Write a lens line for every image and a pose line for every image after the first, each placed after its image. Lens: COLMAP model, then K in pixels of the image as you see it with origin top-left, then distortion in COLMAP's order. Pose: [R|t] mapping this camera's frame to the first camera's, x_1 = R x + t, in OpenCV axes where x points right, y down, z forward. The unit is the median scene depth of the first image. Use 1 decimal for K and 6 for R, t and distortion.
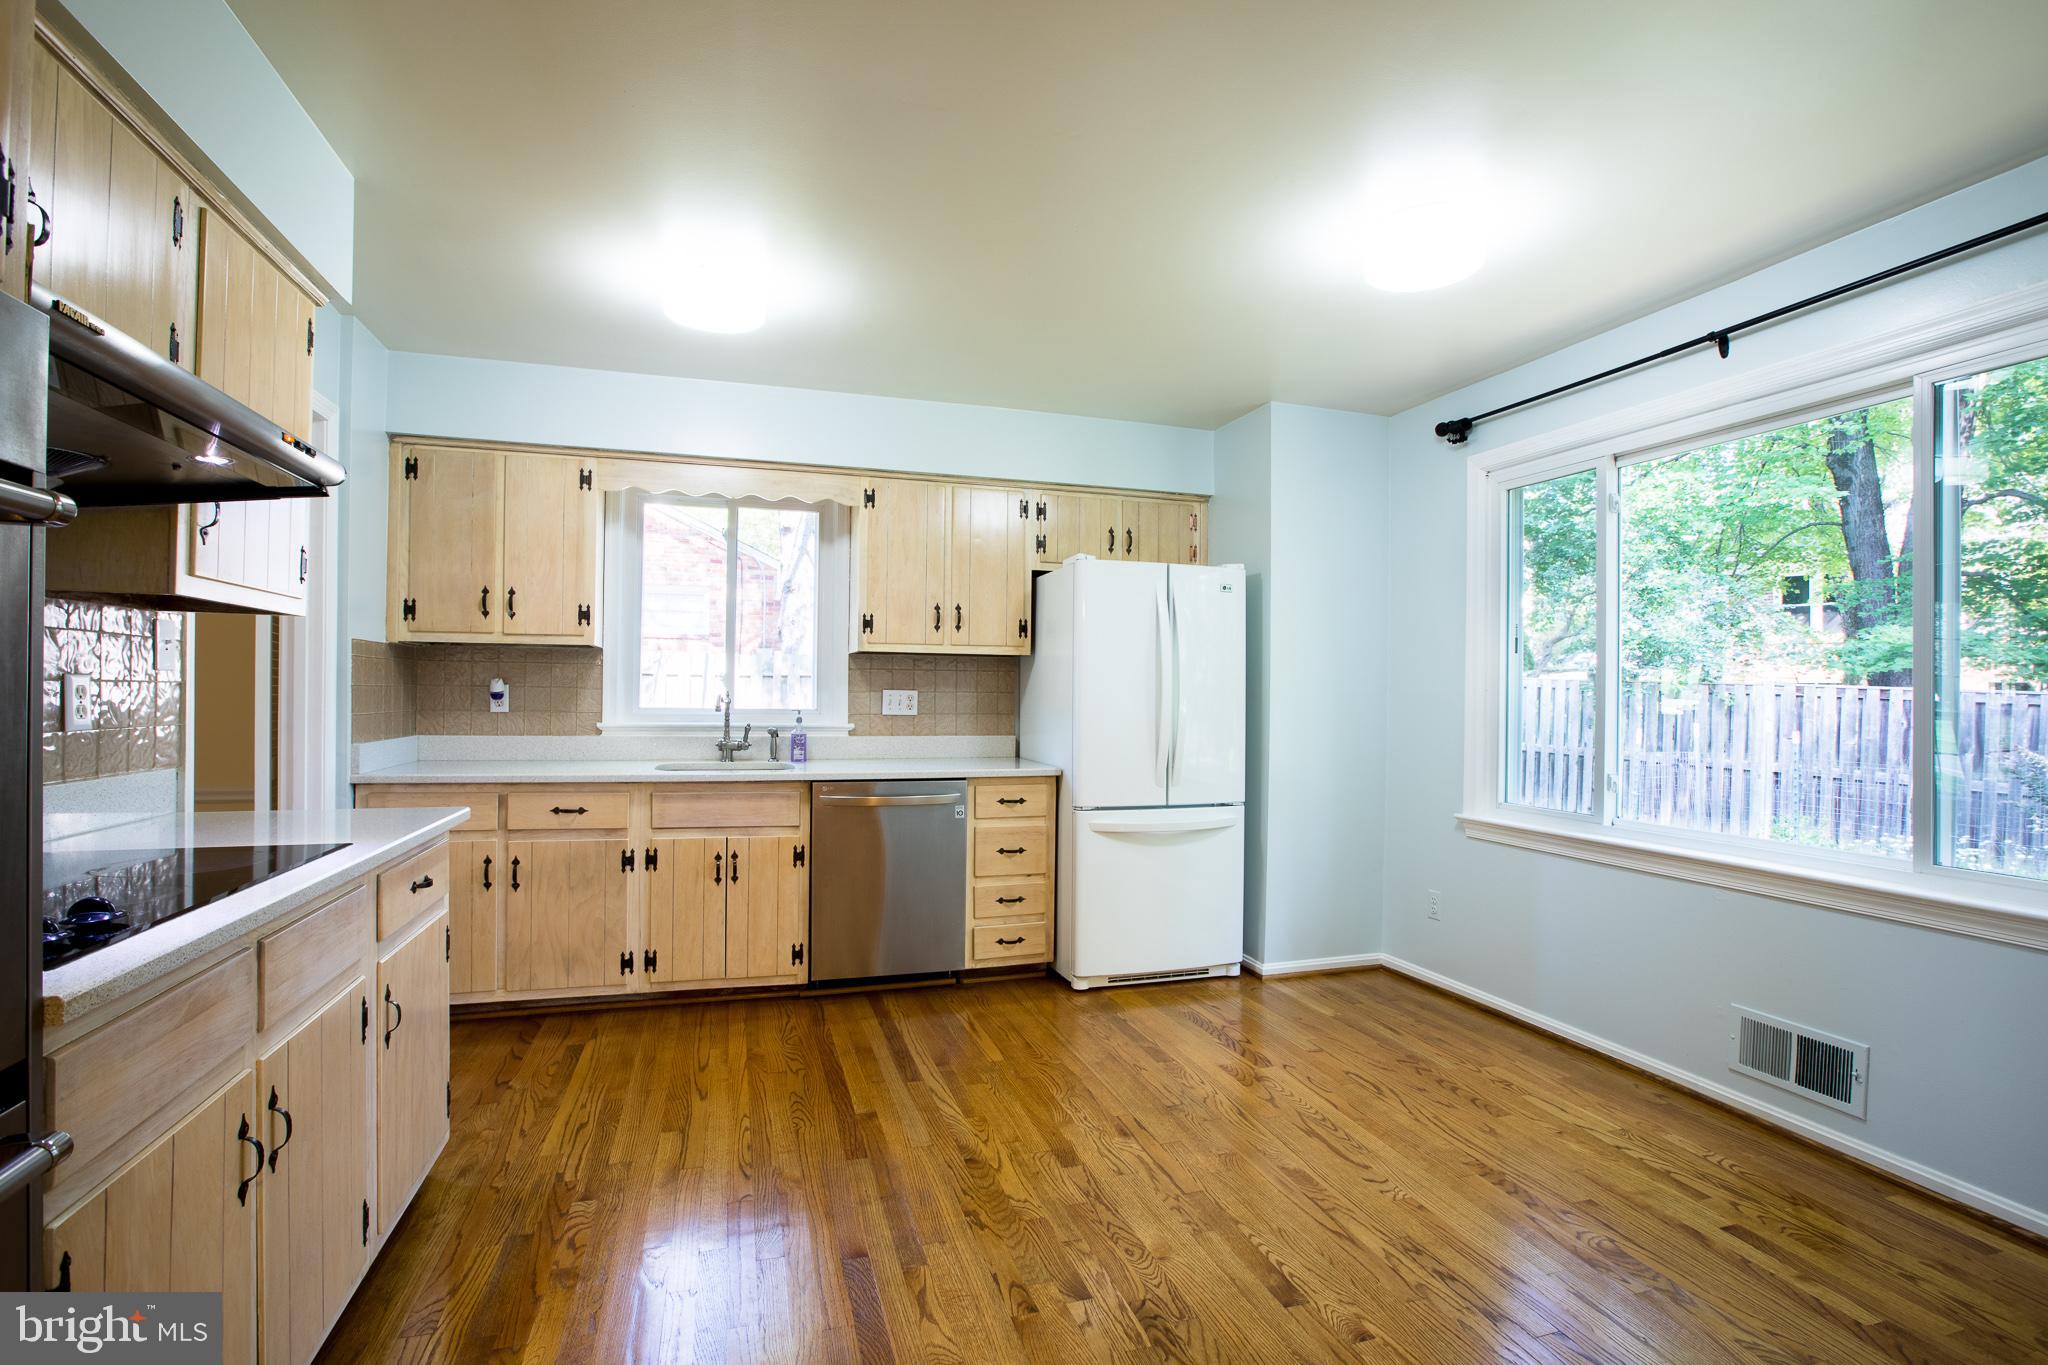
lens RADIAL K [[933.9, 0, 1013.3], [0, 933.9, 686.9], [0, 0, 1]] dist [-0.076204, 0.041291]
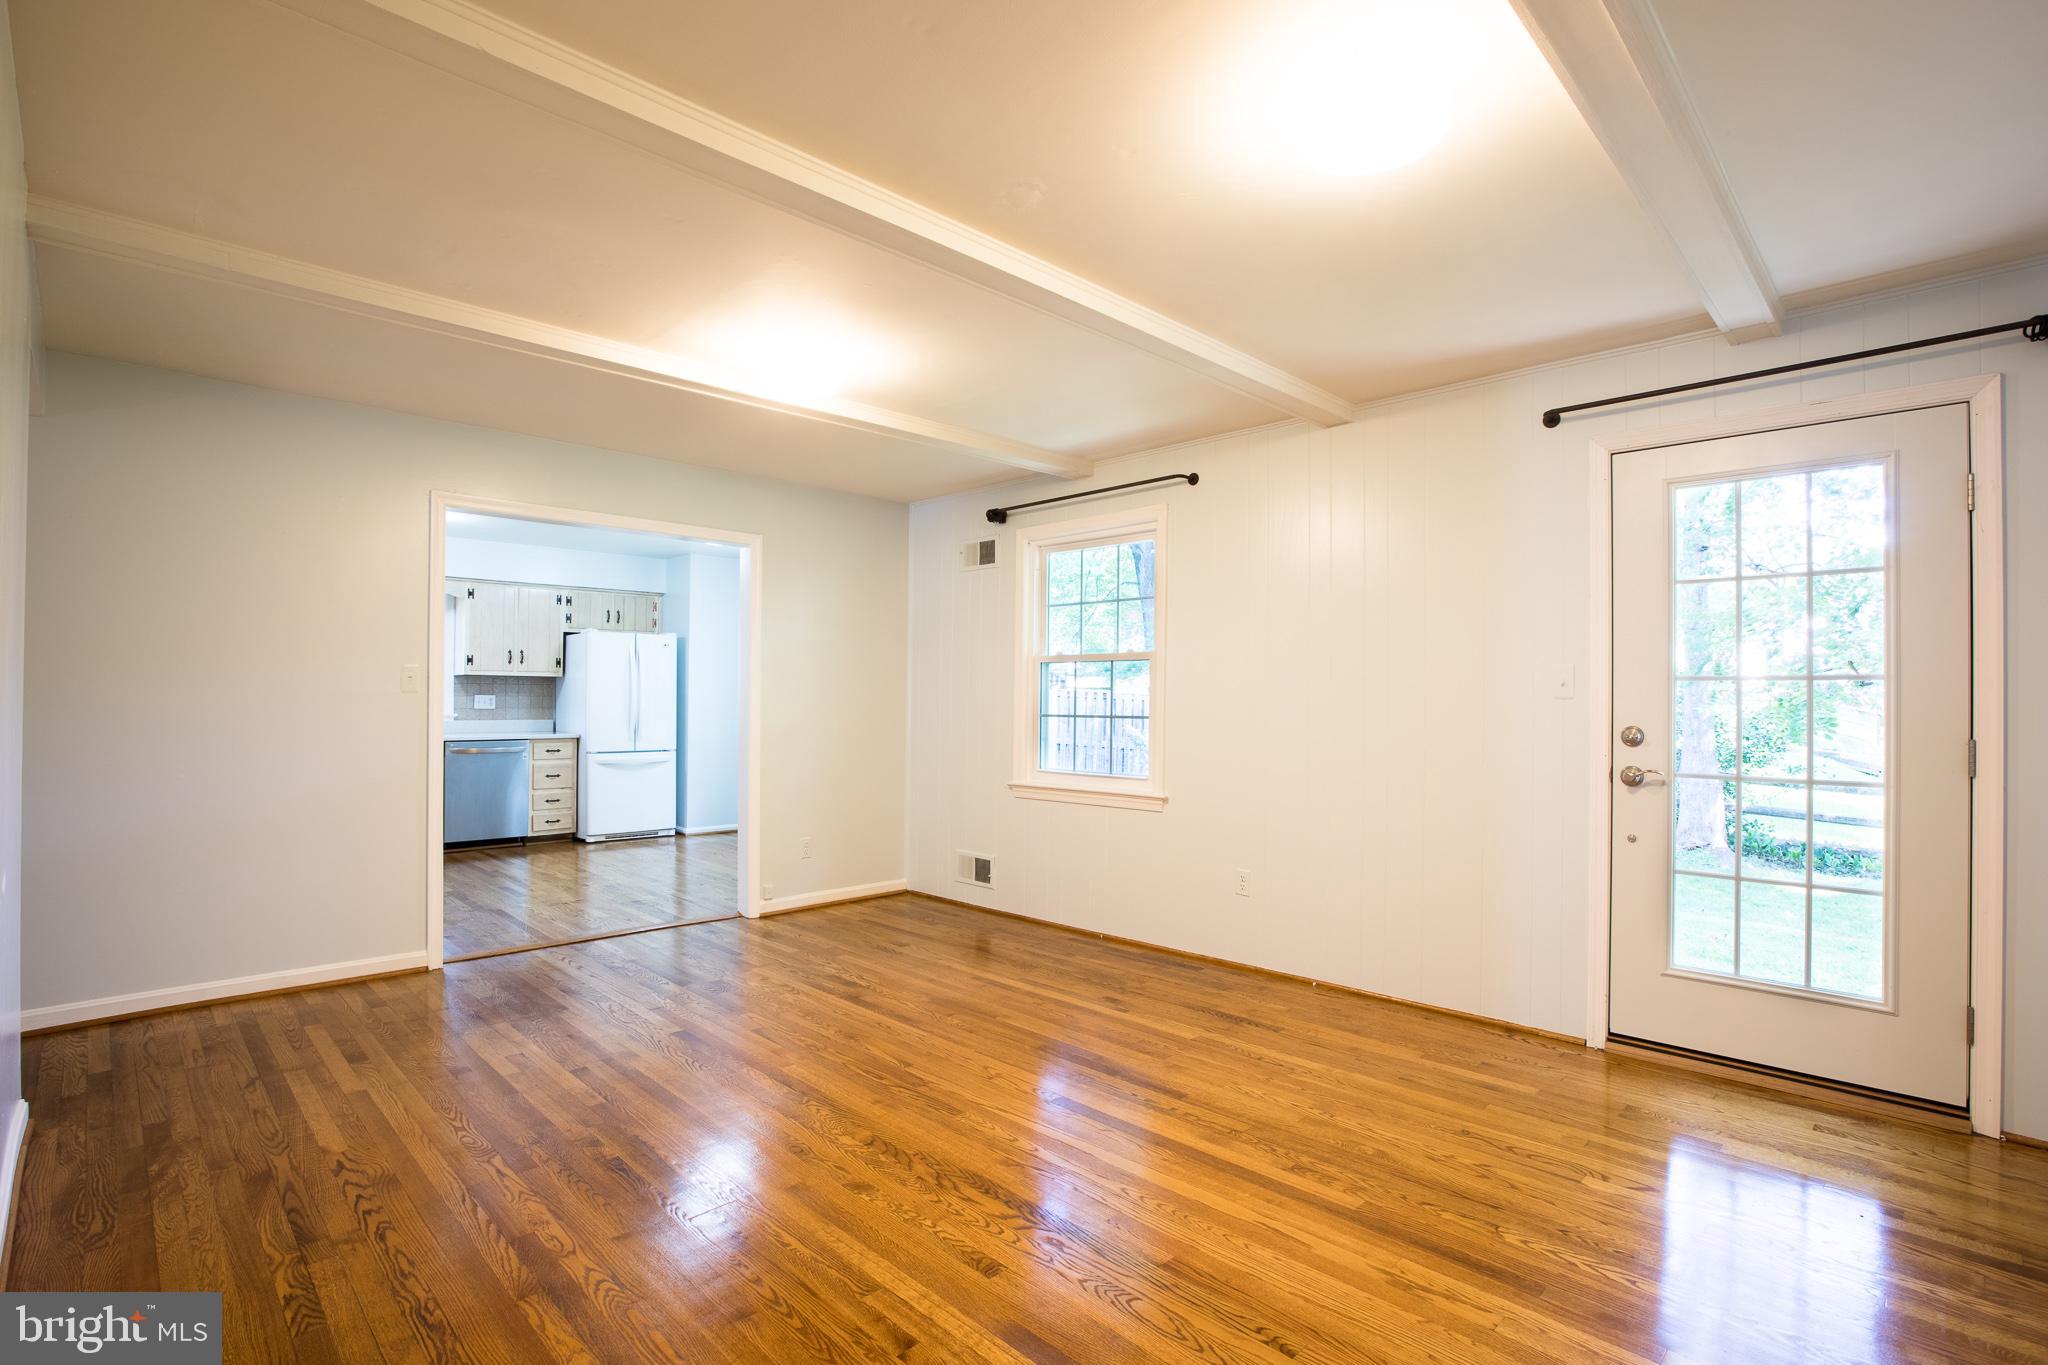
lens RADIAL K [[969.2, 0, 1019.7], [0, 969.2, 689.5], [0, 0, 1]] dist [-0.078903, 0.047582]
pose [[0.888332, -0.000090, 0.459202, -0.051765], [0.000520, 1.000000, -0.000810, -0.006438], [-0.459202, 0.000958, 0.888331, -1.281678]]
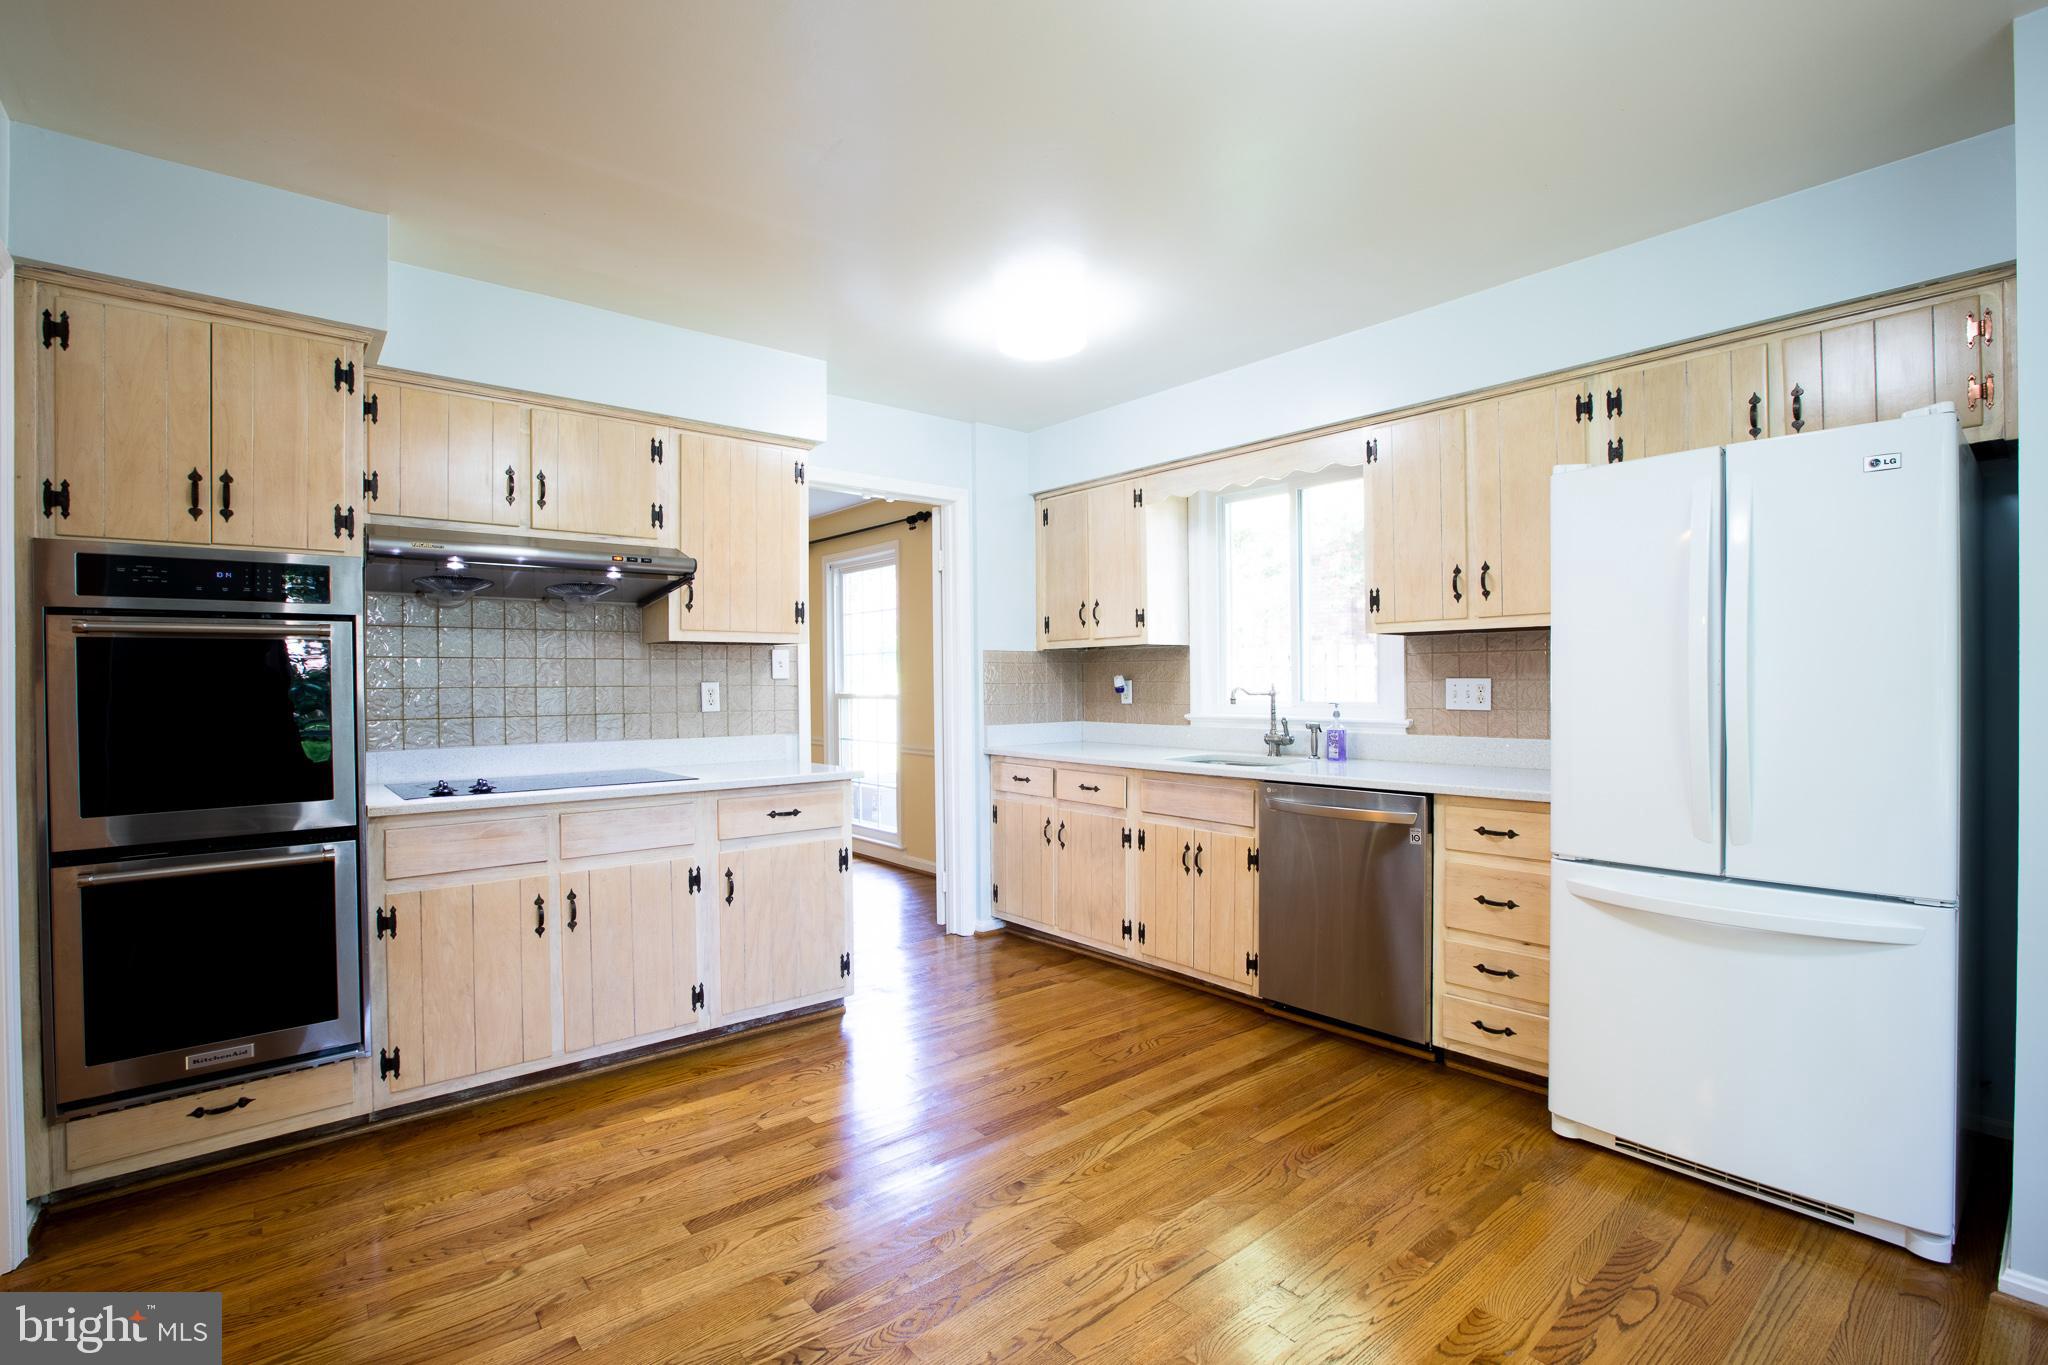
lens RADIAL K [[933.9, 0, 1013.3], [0, 933.9, 686.9], [0, 0, 1]] dist [-0.076204, 0.041291]
pose [[0.383097, -0.009714, -0.923657, 0.509976], [0.018924, 0.999817, -0.002666, 0.006442], [0.923514, -0.016458, 0.383210, 0.400463]]
